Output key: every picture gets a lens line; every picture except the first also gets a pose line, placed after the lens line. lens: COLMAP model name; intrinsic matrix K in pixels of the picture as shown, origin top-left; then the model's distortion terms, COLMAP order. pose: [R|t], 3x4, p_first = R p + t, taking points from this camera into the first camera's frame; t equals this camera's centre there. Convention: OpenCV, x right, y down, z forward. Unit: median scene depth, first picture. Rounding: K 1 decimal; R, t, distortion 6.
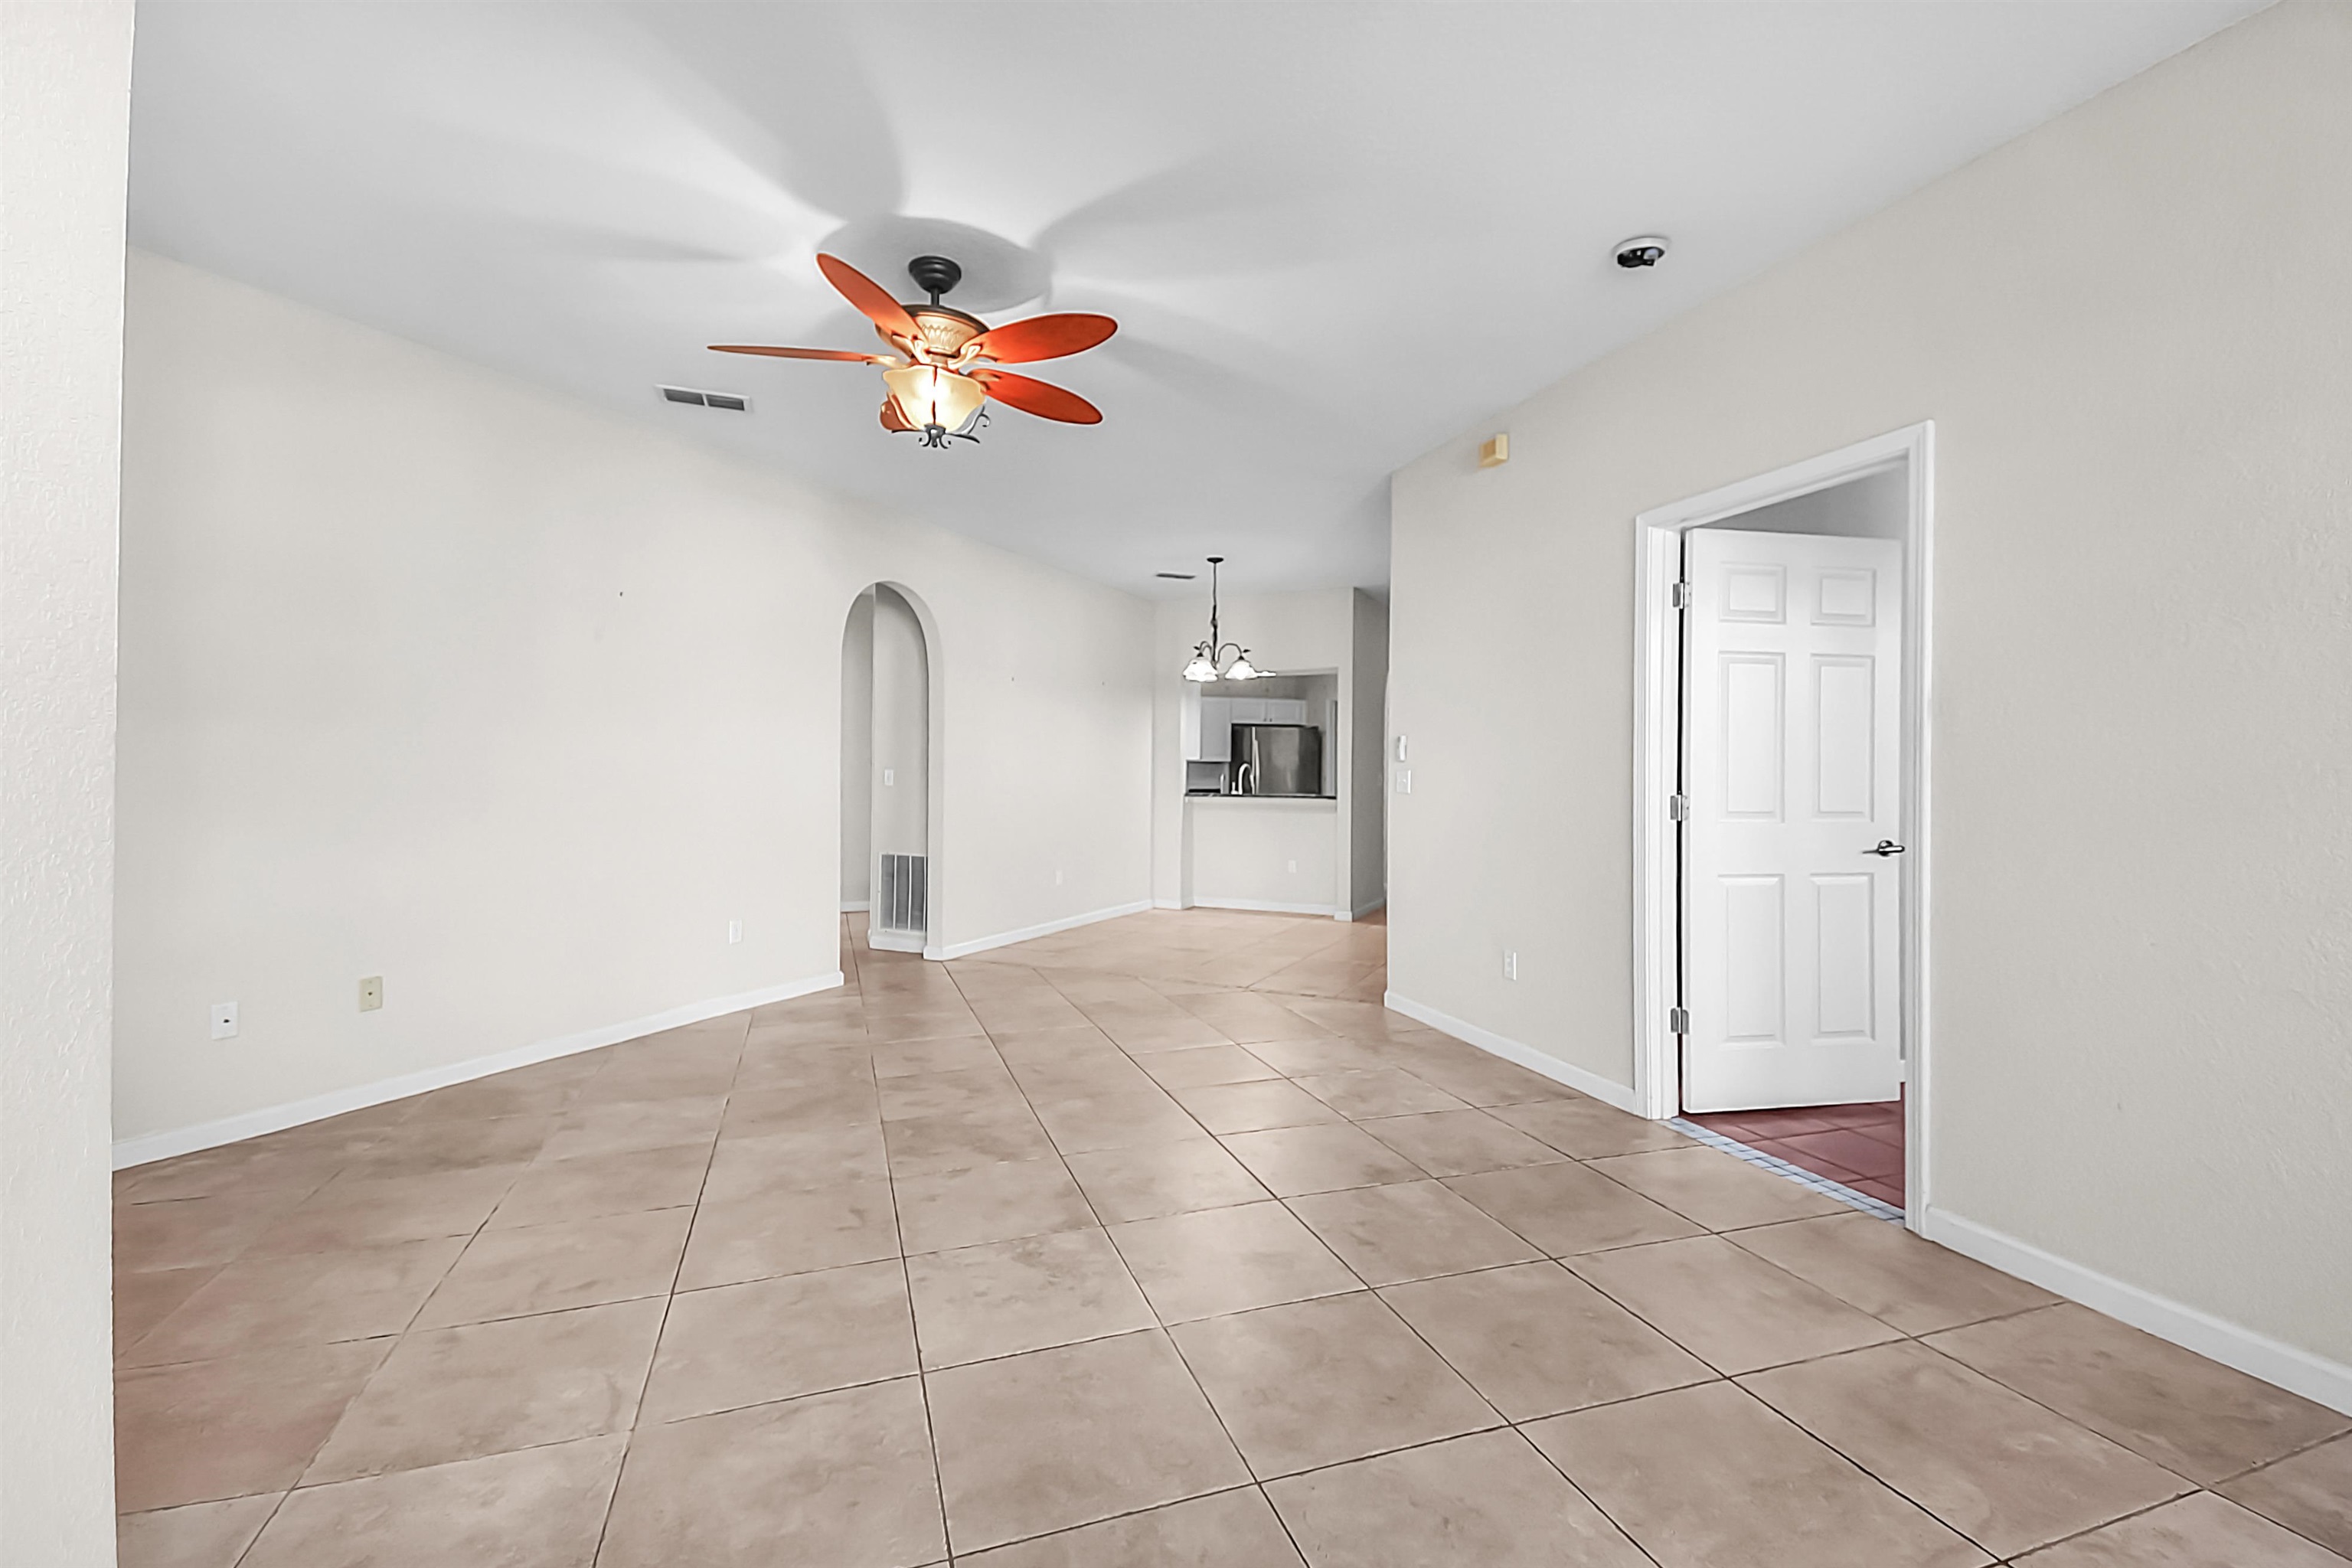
lens RADIAL K [[1018.0, 0, 1165.9], [0, 1018.0, 760.9], [0, 0, 1]] dist [0.076383, -0.036361]
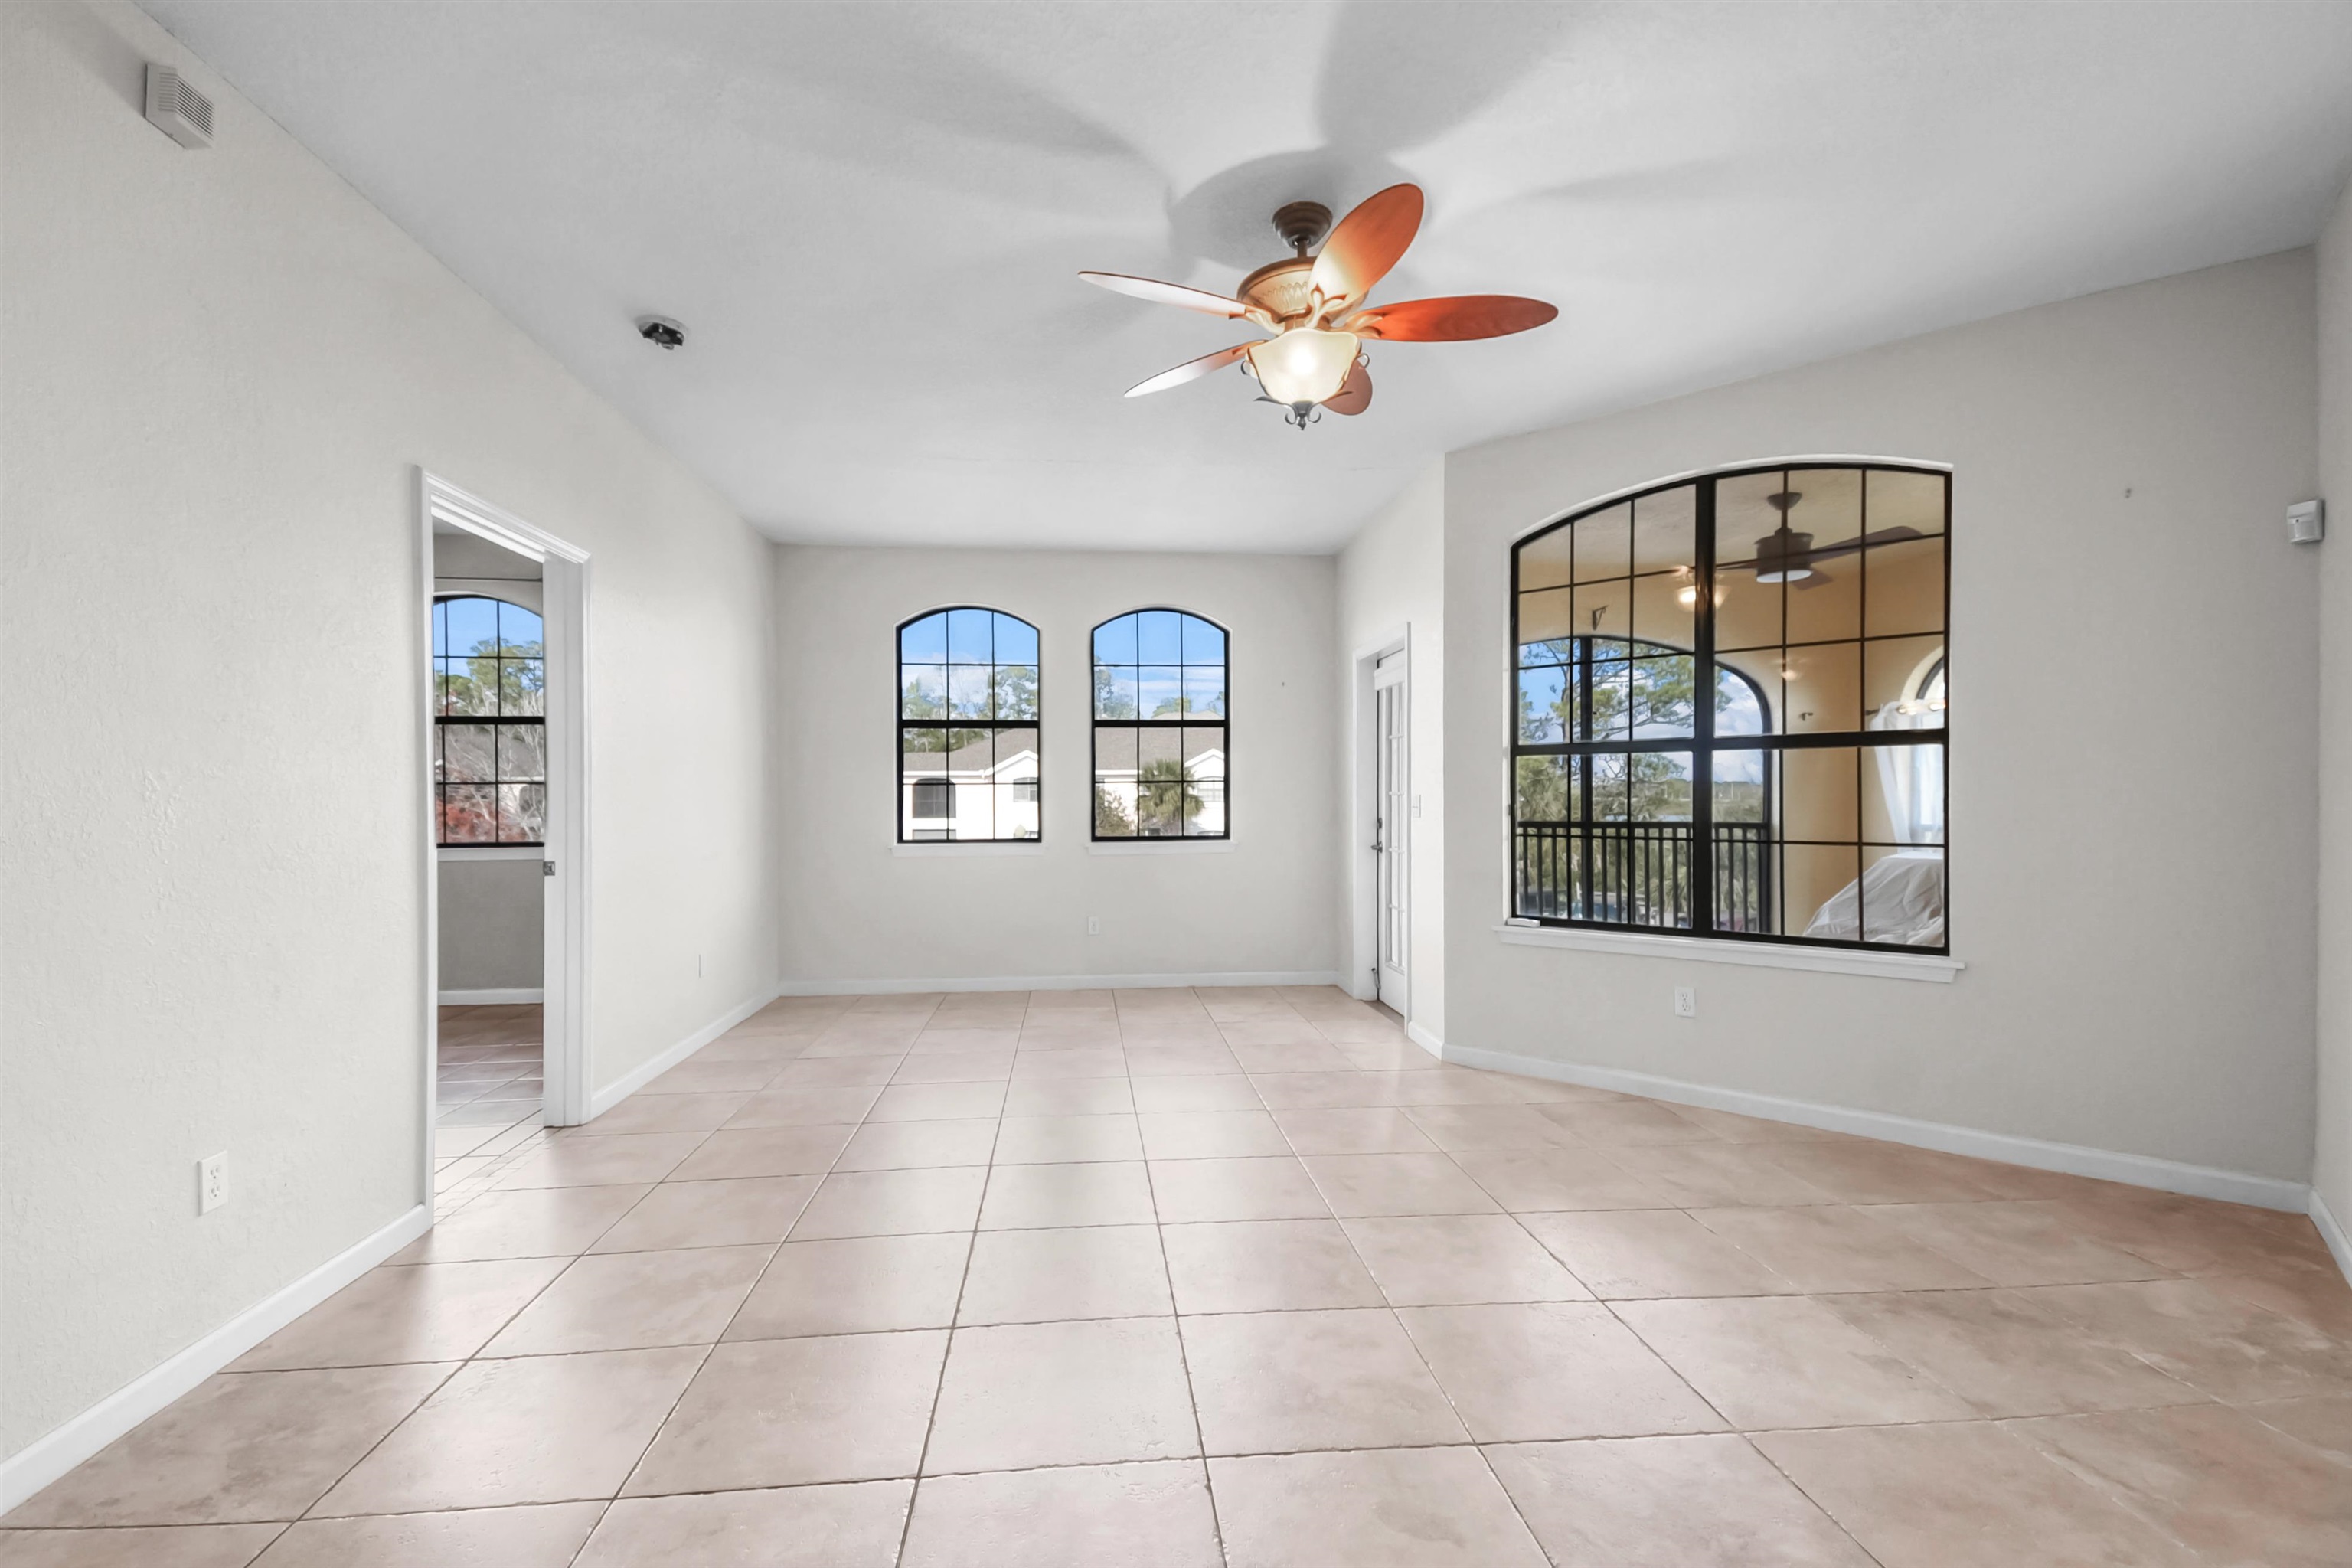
lens RADIAL K [[1018.0, 0, 1165.9], [0, 1018.0, 760.9], [0, 0, 1]] dist [0.076383, -0.036361]
pose [[-0.973959, 0.001999, 0.226716, -0.310903], [-0.007416, 0.999145, -0.040668, 0.014753], [-0.226604, -0.041290, -0.973111, 1.869516]]
